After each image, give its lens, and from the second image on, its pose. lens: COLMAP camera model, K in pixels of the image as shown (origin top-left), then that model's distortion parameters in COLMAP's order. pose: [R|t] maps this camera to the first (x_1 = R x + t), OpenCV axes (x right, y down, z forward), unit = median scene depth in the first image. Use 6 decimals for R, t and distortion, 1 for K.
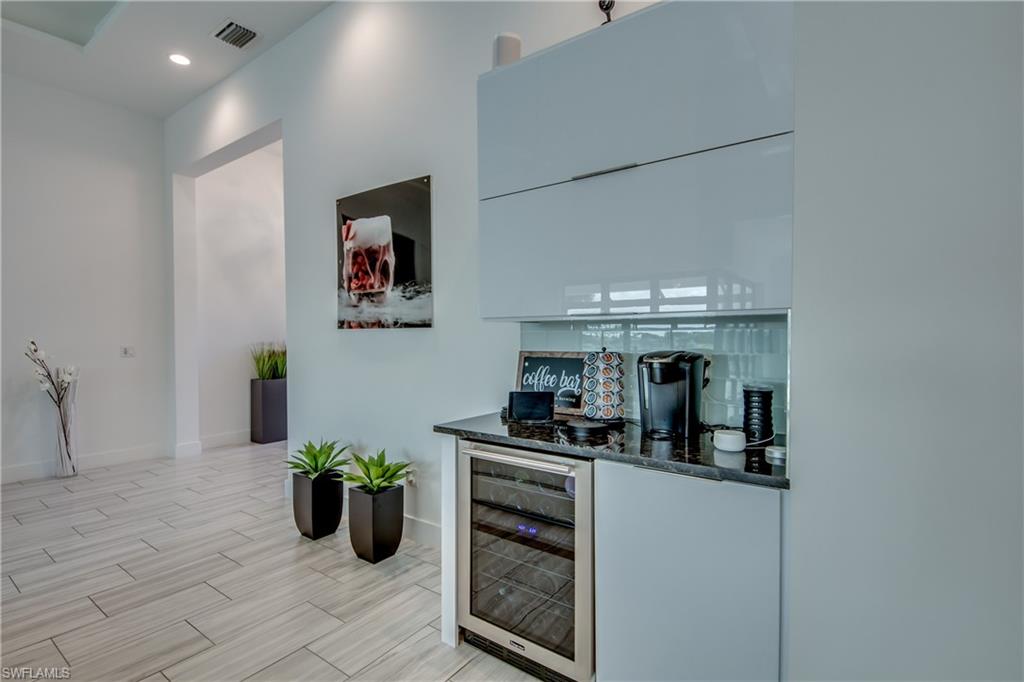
lens RADIAL K [[480.5, 0, 519.8], [0, 480.5, 342.4], [0, 0, 1]] dist [-0.001554, -0.002306]
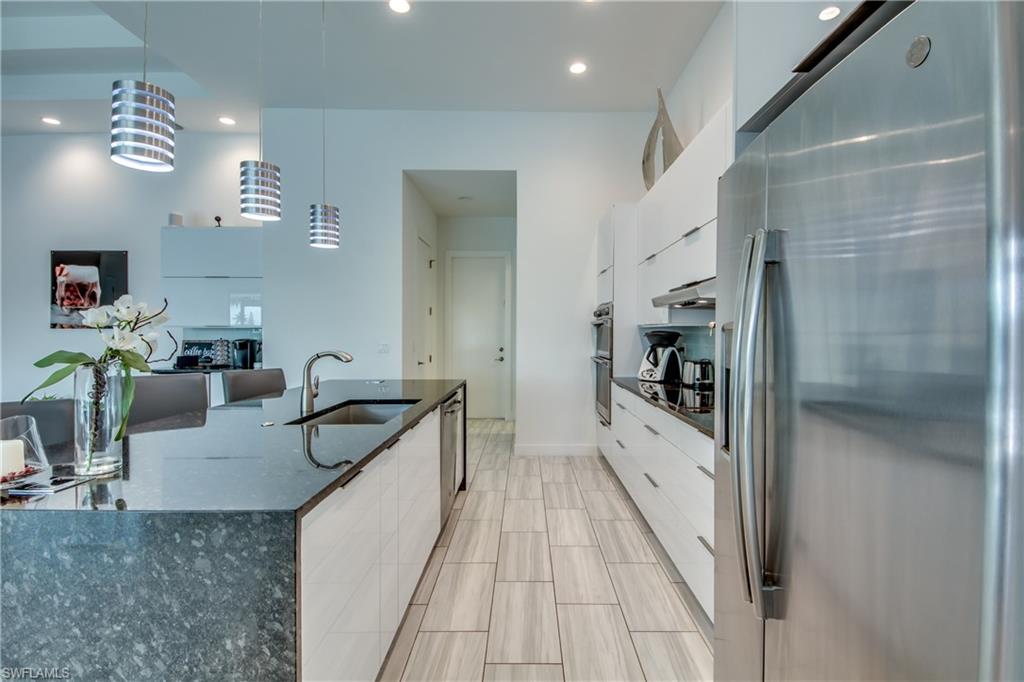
lens RADIAL K [[480.5, 0, 518.6], [0, 480.5, 343.5], [0, 0, 1]] dist [-0.001554, -0.002306]
pose [[0.831424, -0.004894, 0.555616, 0.045008], [0.002383, 0.999983, 0.005242, 0.019417], [-0.555633, -0.003034, 0.831422, -1.345804]]
